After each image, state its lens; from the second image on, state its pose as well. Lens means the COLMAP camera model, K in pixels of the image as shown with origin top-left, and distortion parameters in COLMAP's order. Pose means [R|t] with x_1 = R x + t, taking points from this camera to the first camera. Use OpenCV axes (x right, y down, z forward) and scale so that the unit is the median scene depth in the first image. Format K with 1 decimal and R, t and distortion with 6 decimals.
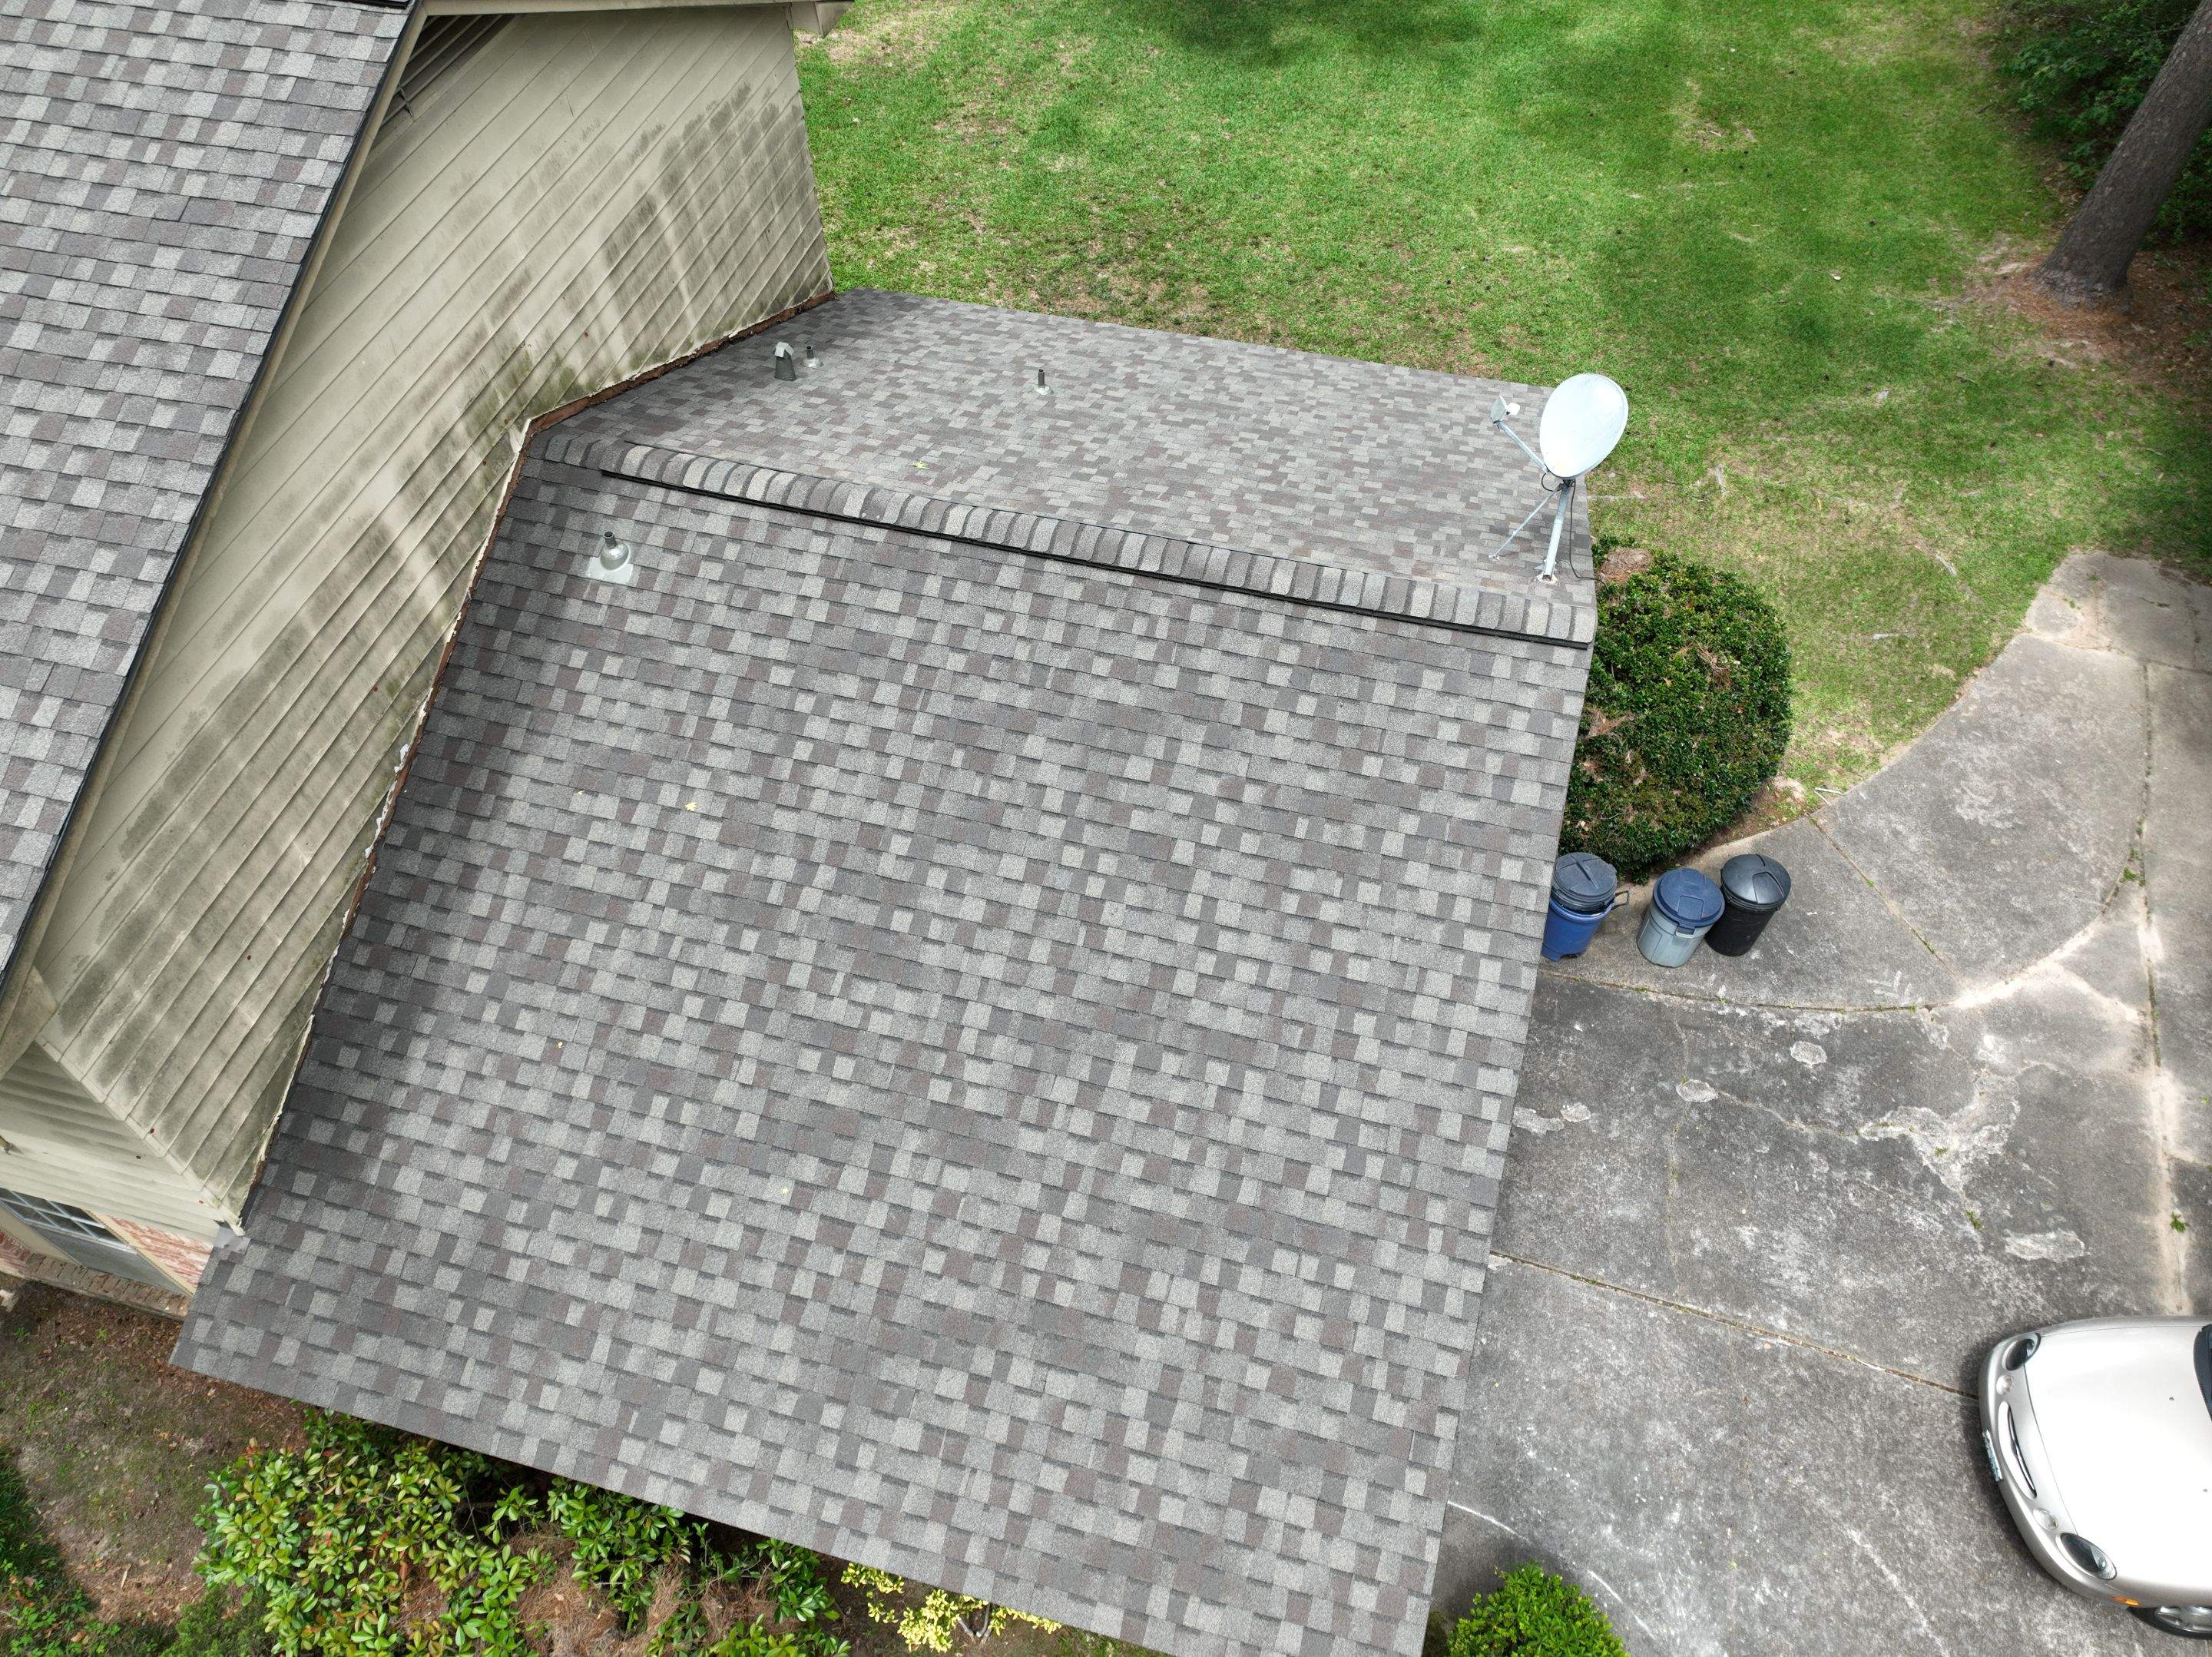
lens RADIAL K [[1556.8, 0, 1102.0], [0, 1556.8, 829.2], [0, 0, 1]] dist [-0.002714, 0.018109]
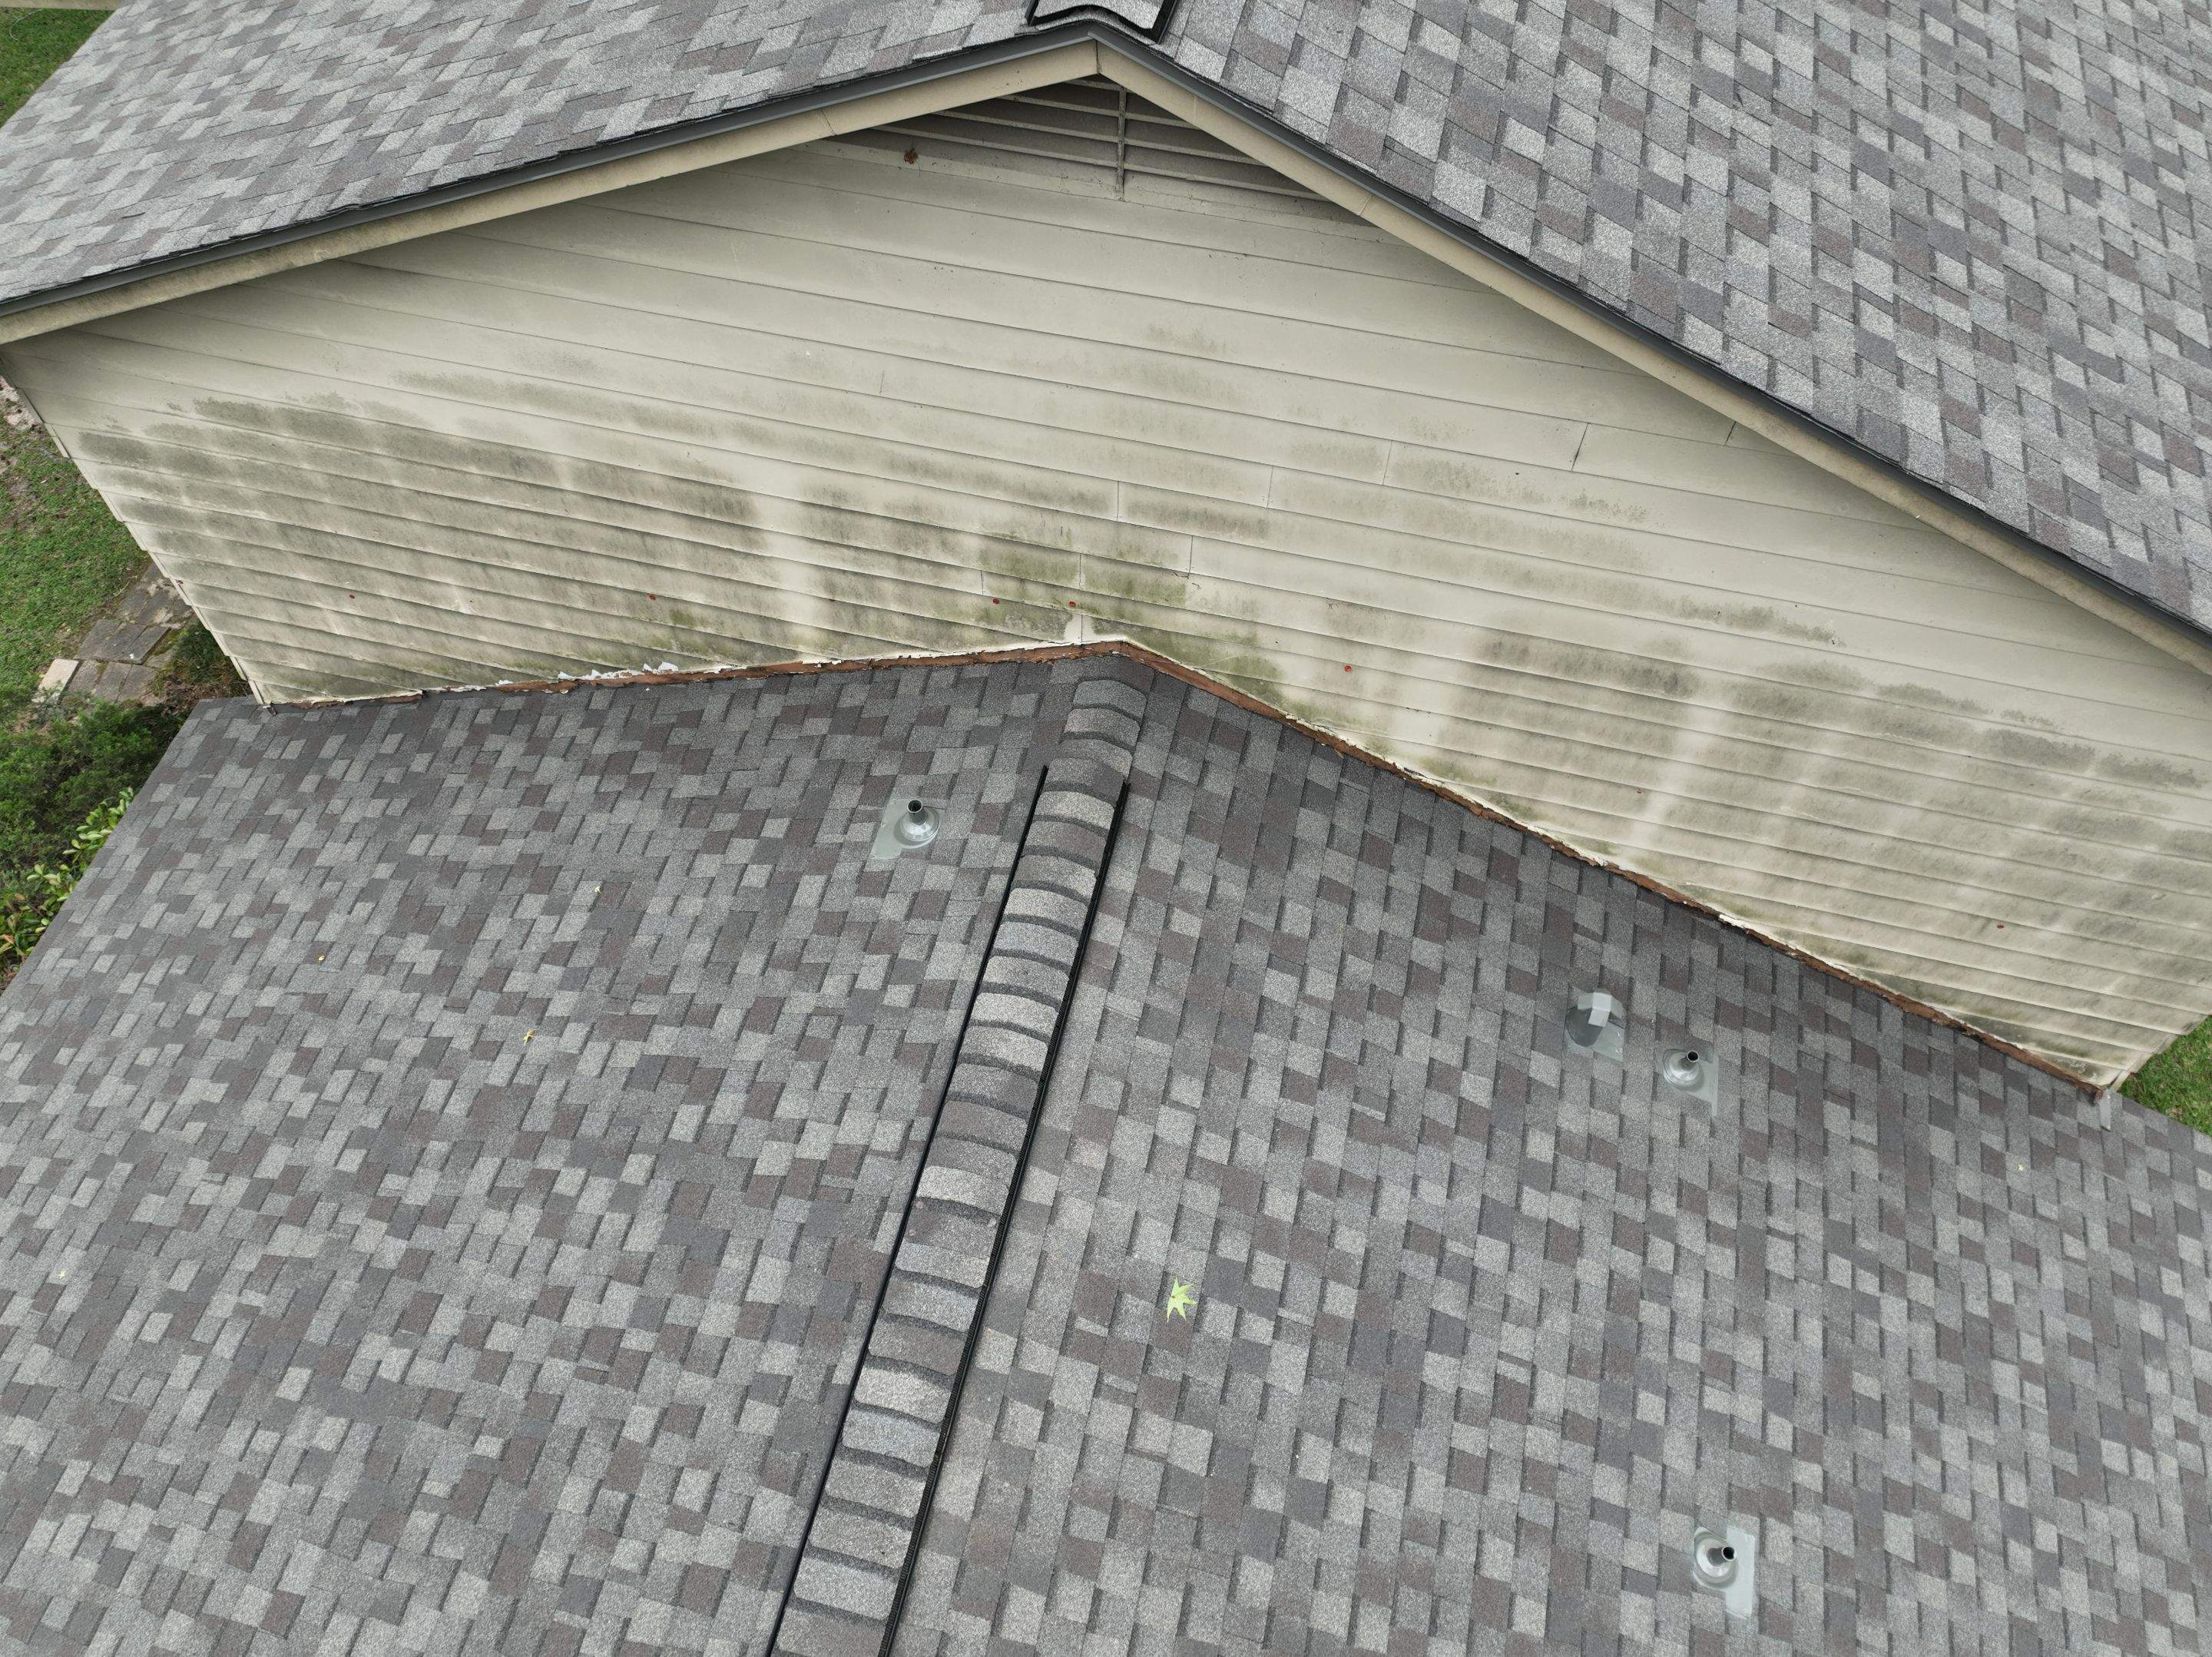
lens RADIAL K [[1556.8, 0, 1103.3], [0, 1556.8, 827.0], [0, 0, 1]] dist [-0.002714, 0.018109]
pose [[0.020592, 0.861769, -0.506882, 0.005959], [-0.786236, 0.327133, 0.524231, -0.595557], [0.617584, 0.387734, 0.684290, 0.653921]]
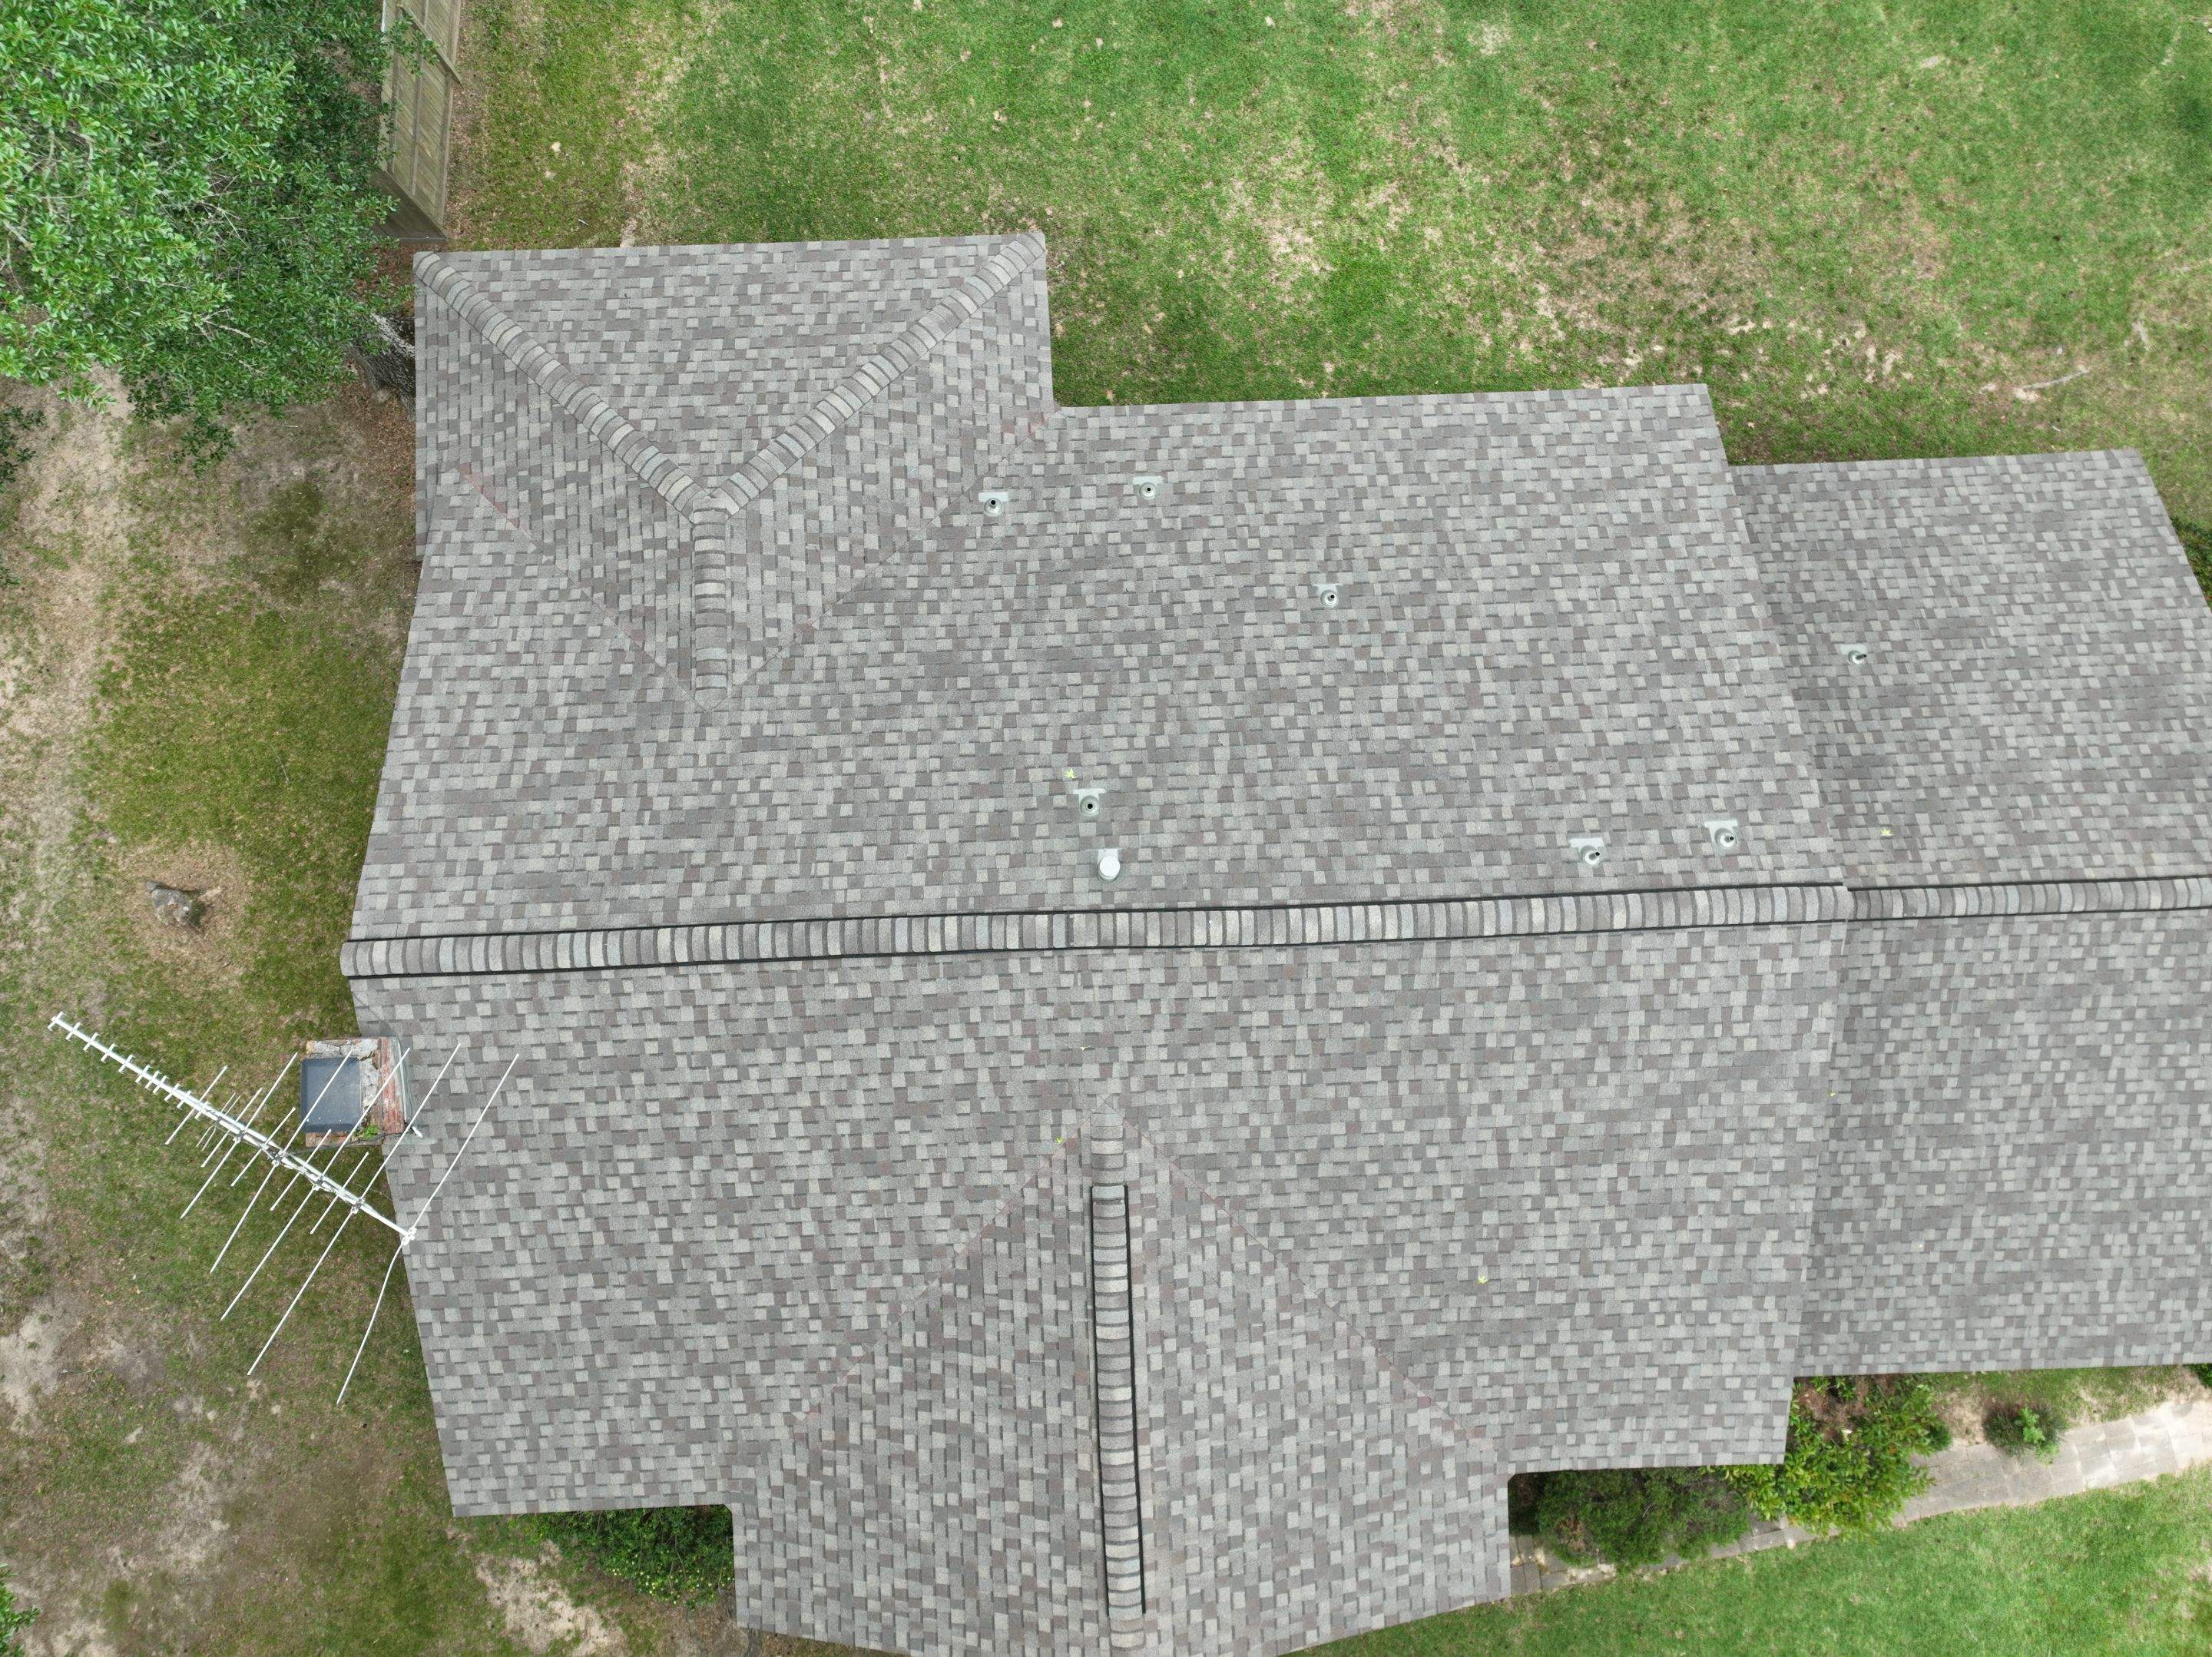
lens RADIAL K [[1556.8, 0, 1103.3], [0, 1556.8, 826.5], [0, 0, 1]] dist [-0.002714, 0.018109]
pose [[0.956170, -0.290558, 0.036270, -1.062193], [0.222843, 0.802433, 0.553572, -1.469179], [-0.189949, -0.521227, 0.832011, -0.198550]]
